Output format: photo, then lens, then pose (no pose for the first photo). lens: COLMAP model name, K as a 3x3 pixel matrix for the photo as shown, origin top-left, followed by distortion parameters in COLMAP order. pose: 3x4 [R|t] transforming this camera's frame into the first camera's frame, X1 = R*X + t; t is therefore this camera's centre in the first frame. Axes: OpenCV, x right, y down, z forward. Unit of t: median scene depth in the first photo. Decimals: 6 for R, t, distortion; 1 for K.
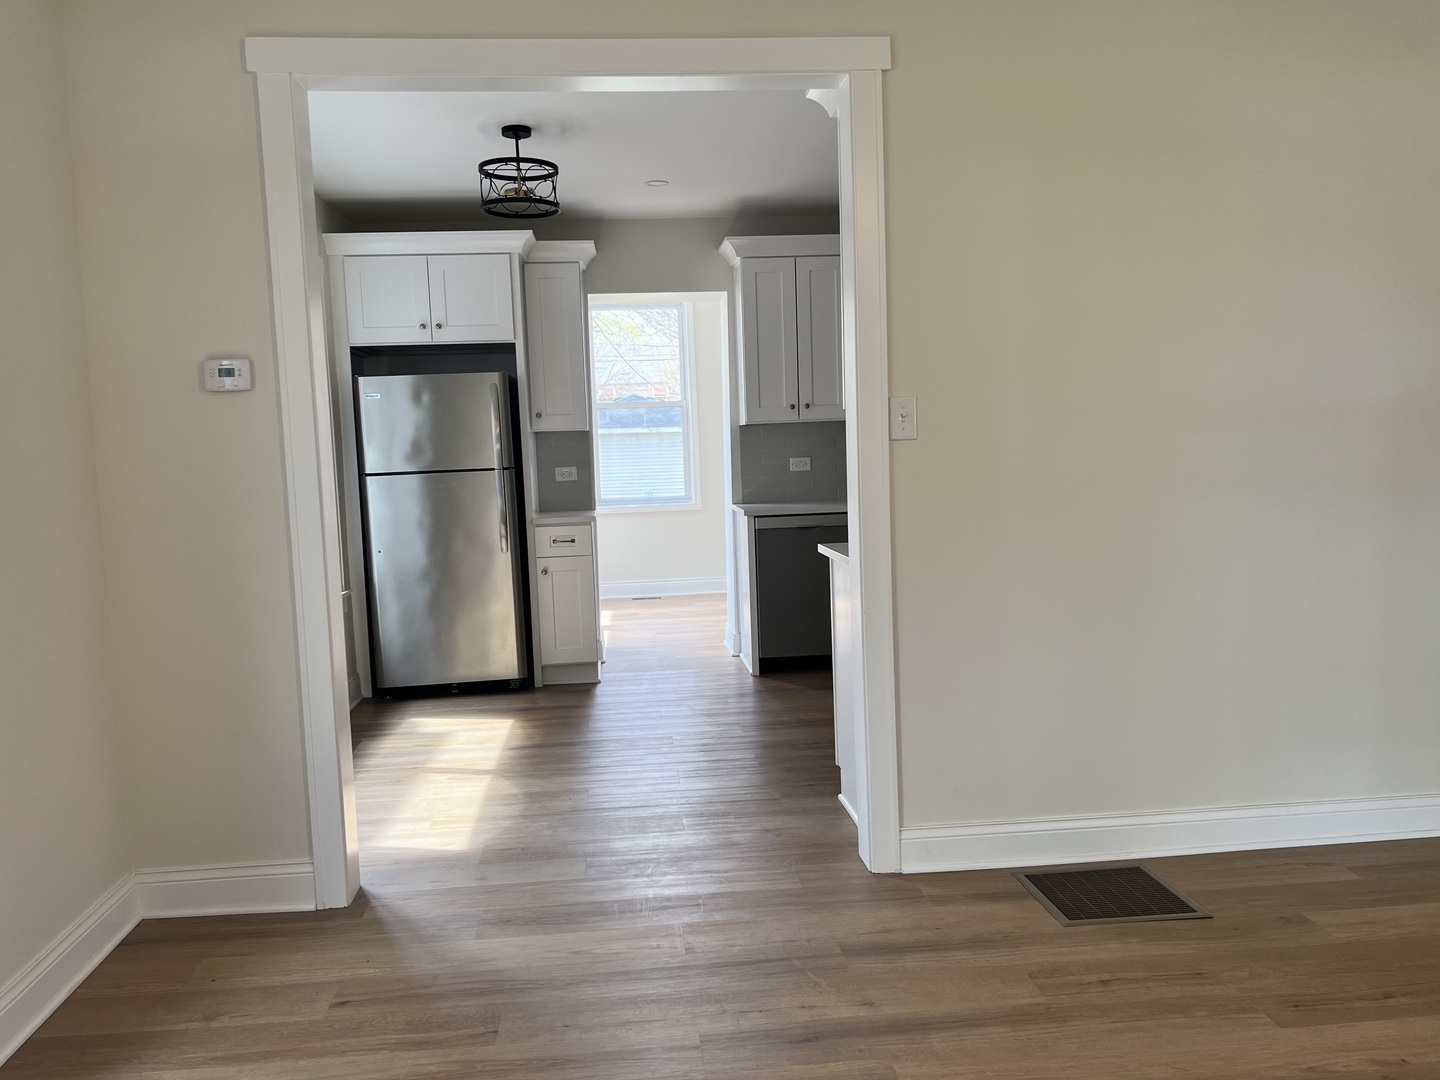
lens RADIAL K [[1131.4, 0, 720.0], [0, 1131.4, 540.0], [0, 0, 1]] dist [0.007329, -0.000658]
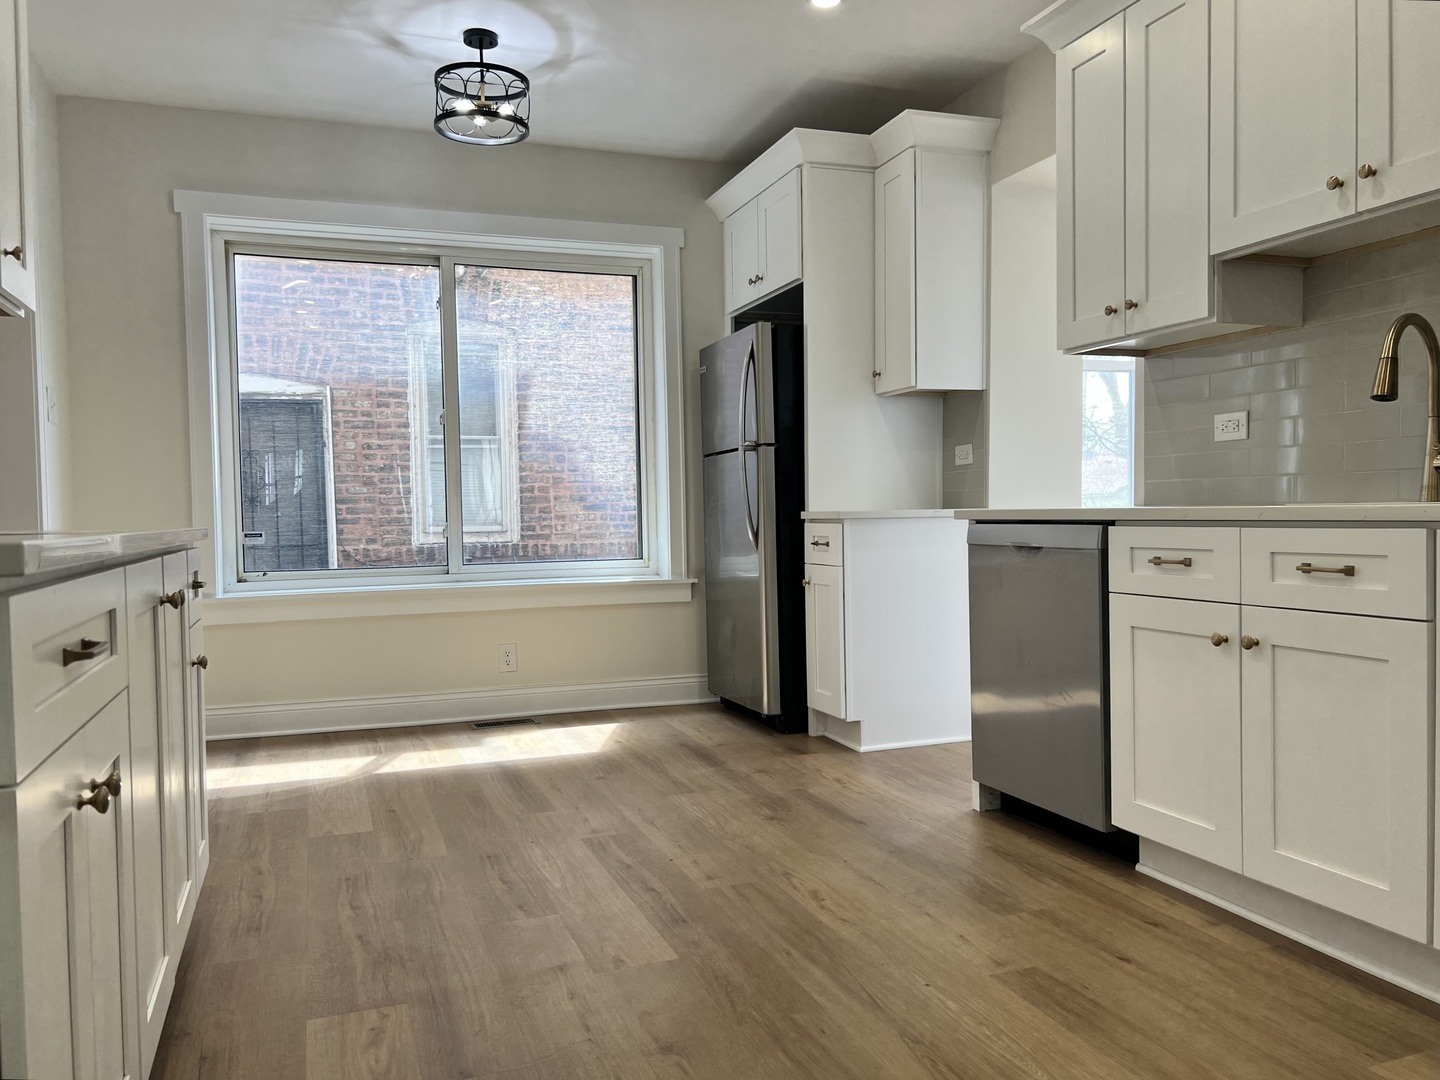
lens RADIAL K [[1131.4, 0, 720.0], [0, 1131.4, 540.0], [0, 0, 1]] dist [0.007329, -0.000658]
pose [[0.244602, 0.059103, -0.967821, 0.550179], [-0.076705, 0.996192, 0.041450, -0.026333], [0.966585, 0.064098, 0.248204, 0.765744]]
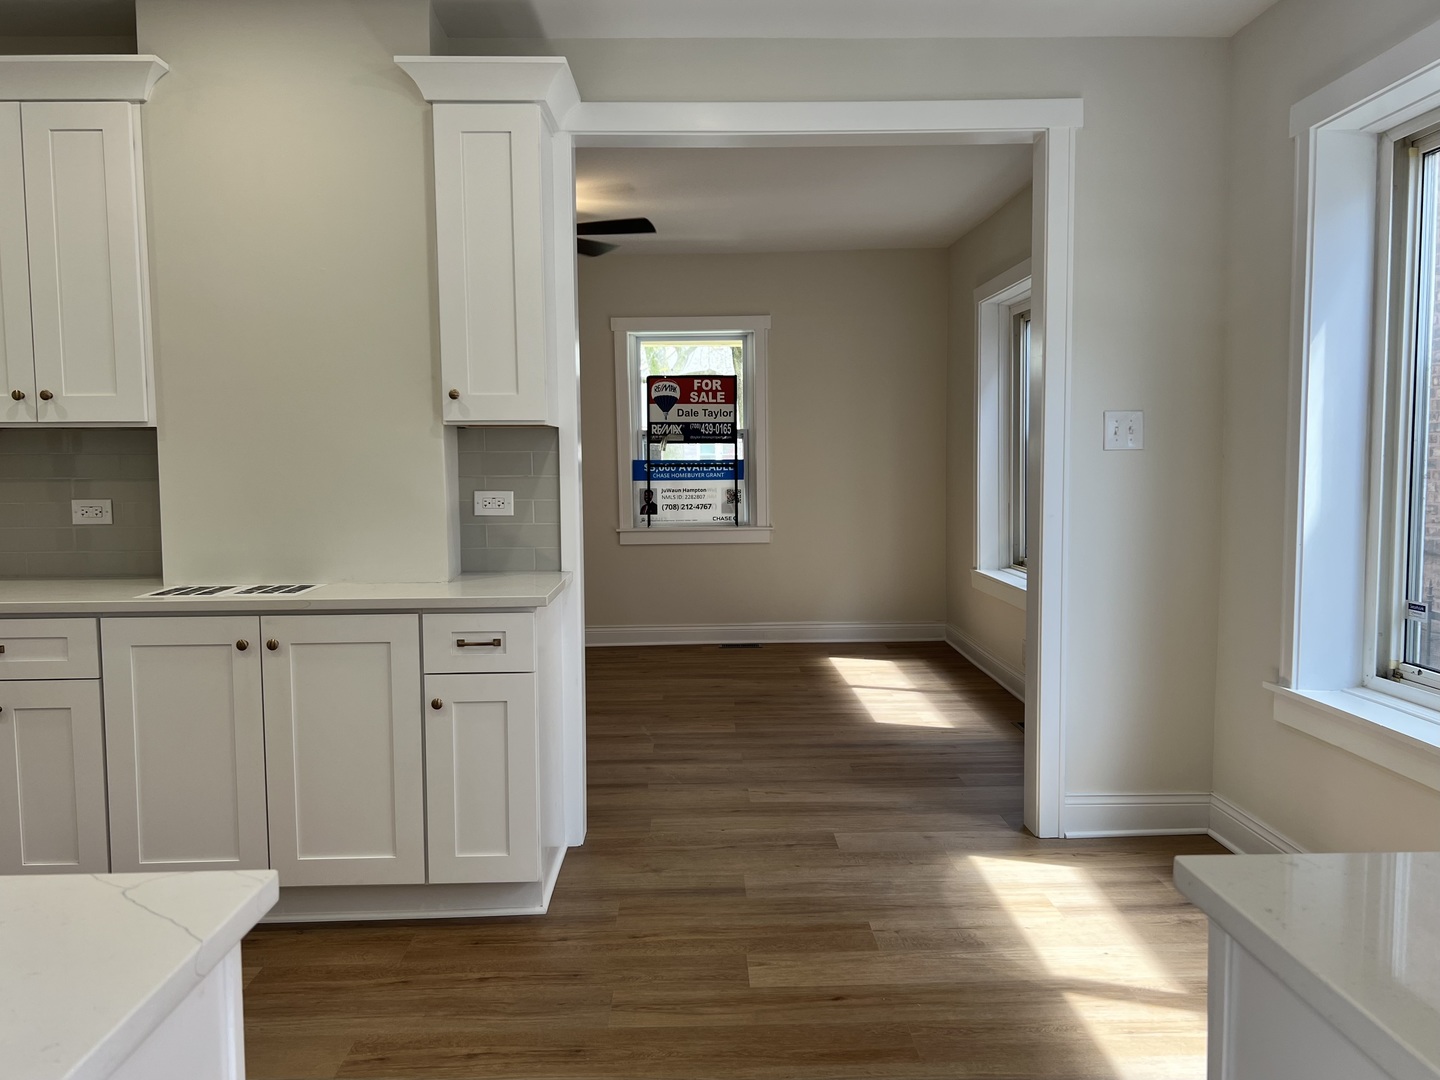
lens RADIAL K [[1131.4, 0, 720.0], [0, 1131.4, 540.0], [0, 0, 1]] dist [0.007329, -0.000658]
pose [[-0.996295, 0.038305, 0.077002, -0.059071], [0.050028, 0.986393, 0.156606, -0.098990], [-0.069955, 0.159878, -0.984655, 1.175677]]
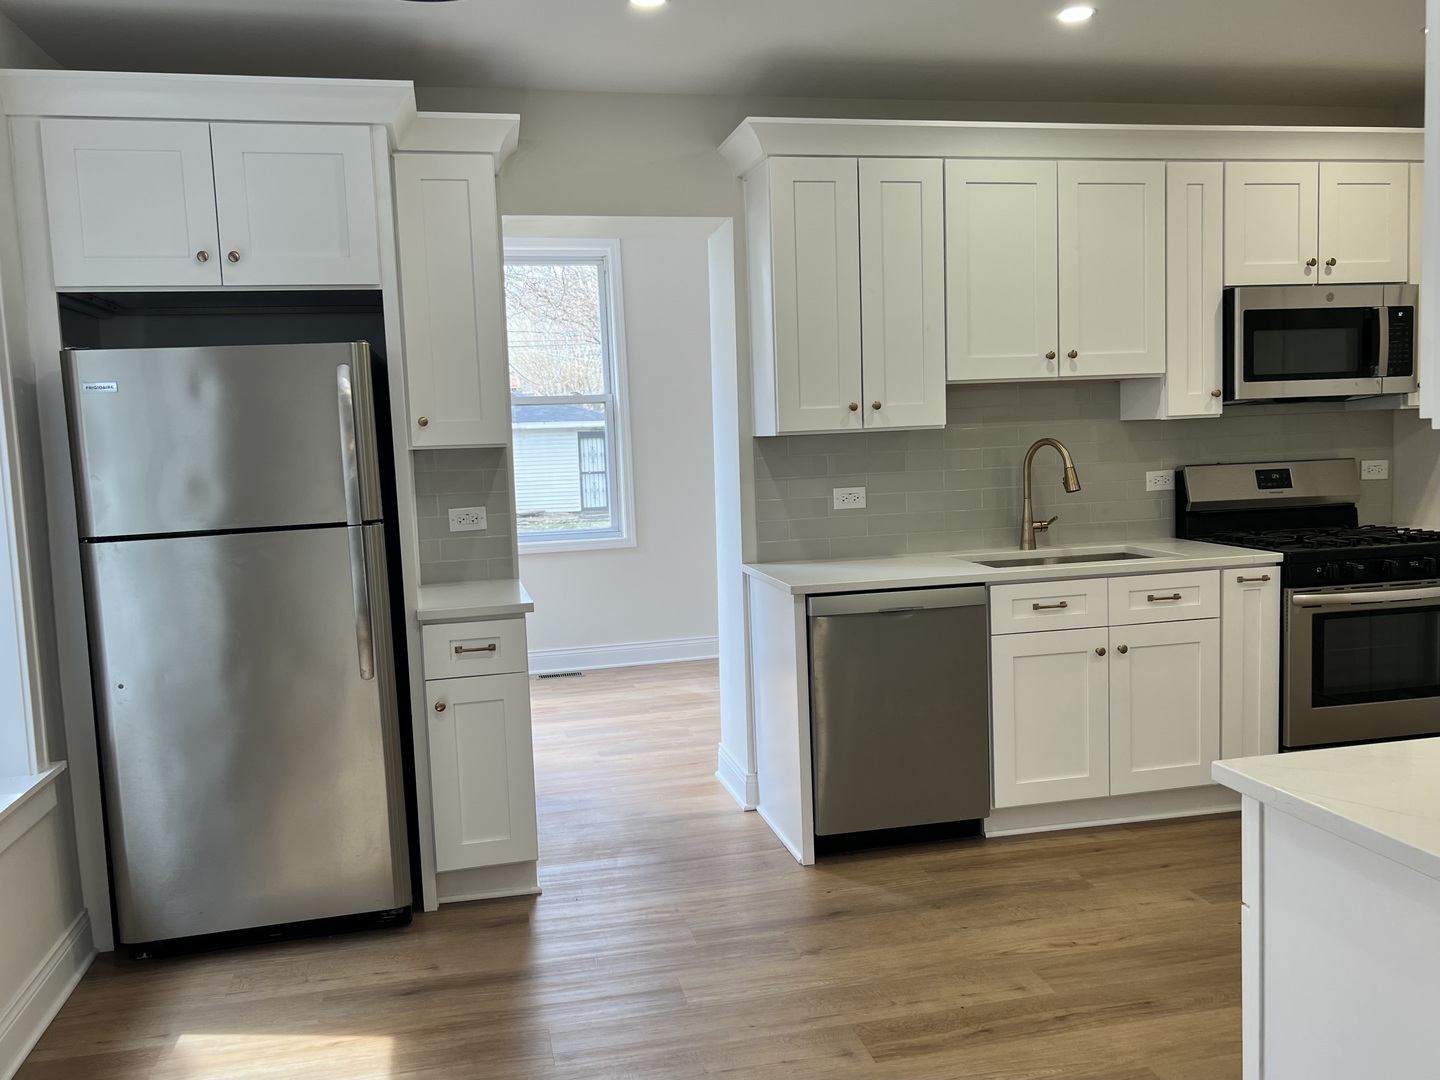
lens RADIAL K [[1191.6, 0, 720.0], [0, 1191.6, 540.0], [0, 0, 1]] dist [0.031295, -0.066268]
pose [[0.992733, -0.012396, 0.119700, -0.089451], [0.012185, 0.999923, 0.002498, -0.053902], [-0.119722, -0.001021, 0.992807, 0.408157]]
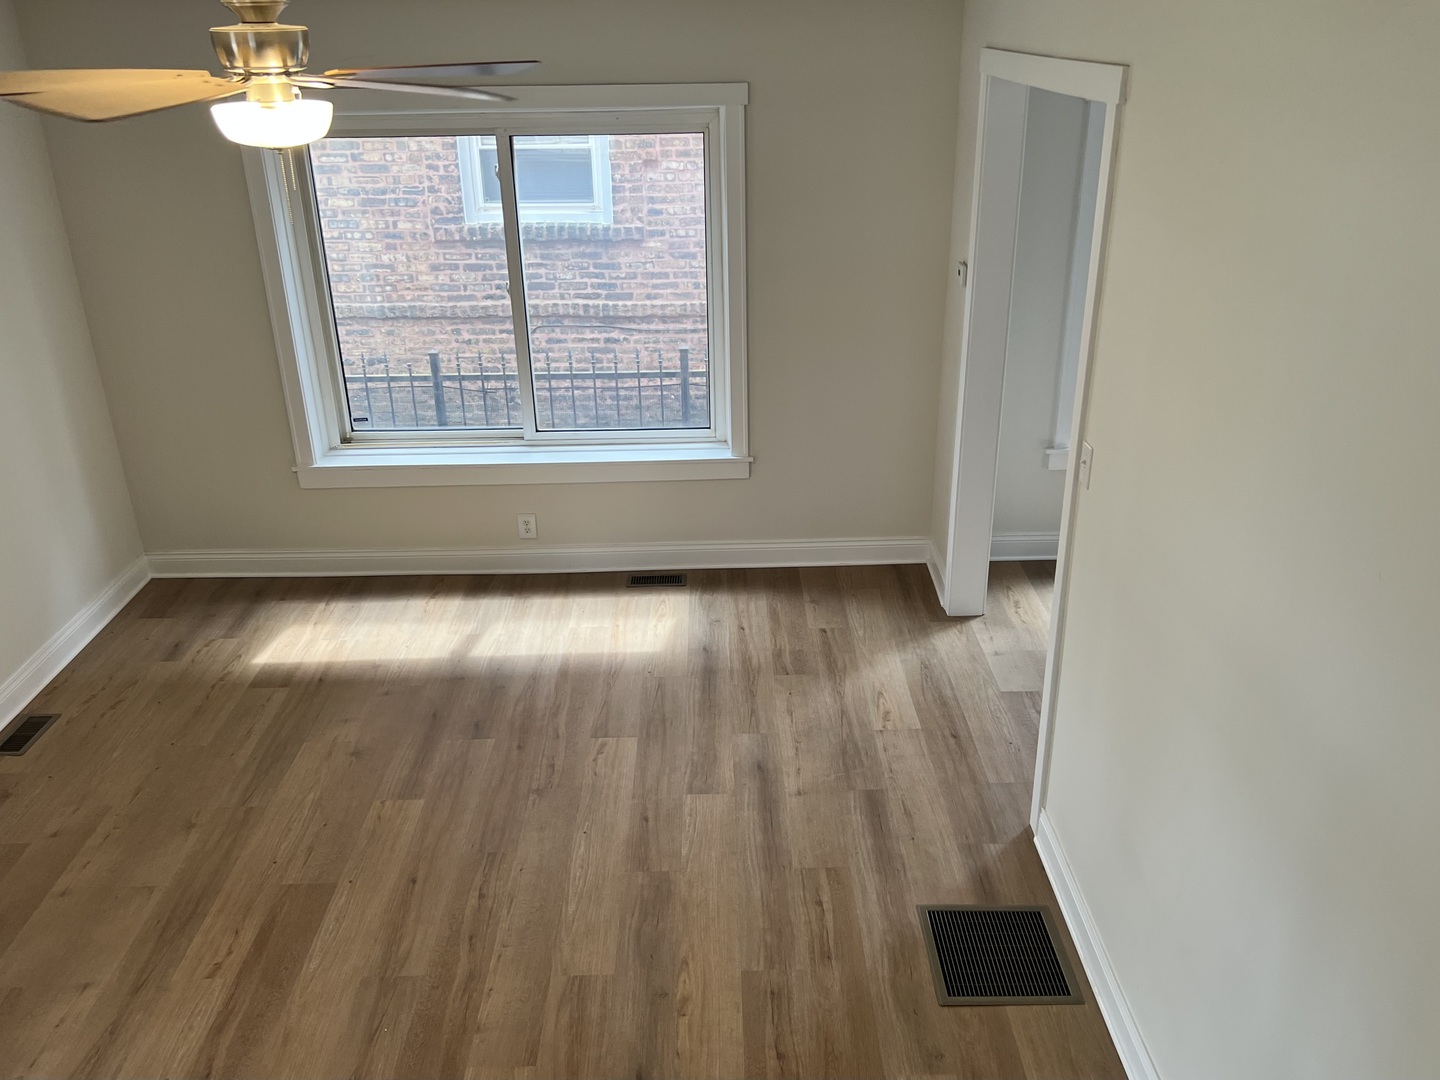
lens RADIAL K [[1191.6, 0, 720.0], [0, 1191.6, 540.0], [0, 0, 1]] dist [0.031295, -0.066268]
pose [[-0.076775, 0.427928, -0.900546, 0.627931], [-0.070014, 0.898669, 0.433004, -0.257238], [0.994587, 0.096295, -0.039035, 0.398909]]
